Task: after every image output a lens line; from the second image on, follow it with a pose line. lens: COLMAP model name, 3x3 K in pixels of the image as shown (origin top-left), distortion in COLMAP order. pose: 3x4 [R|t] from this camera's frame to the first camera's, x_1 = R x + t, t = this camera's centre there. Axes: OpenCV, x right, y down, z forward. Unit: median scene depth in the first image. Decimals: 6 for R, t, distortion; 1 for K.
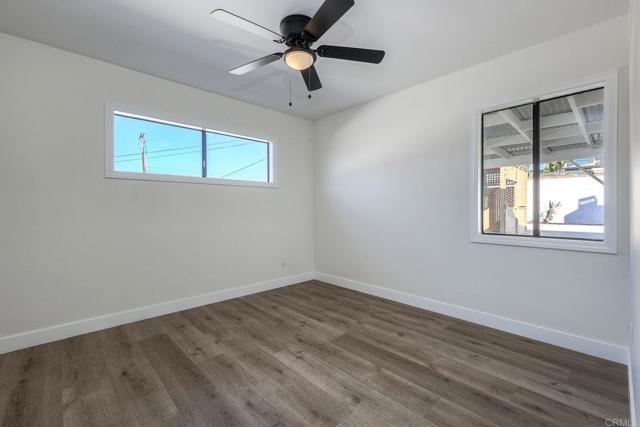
lens RADIAL K [[281.0, 0, 321.7], [0, 281.0, 210.4], [0, 0, 1]] dist [0.000866, 0.000800]
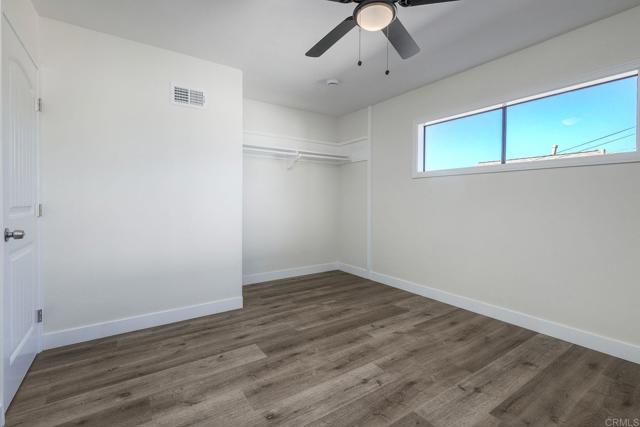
lens RADIAL K [[281.0, 0, 317.1], [0, 281.0, 212.2], [0, 0, 1]] dist [0.000866, 0.000800]
pose [[-0.134852, 0.044444, -0.989869, 0.609596], [-0.011842, 0.998850, 0.046460, -0.003447], [0.990795, 0.017987, -0.134171, 0.805422]]
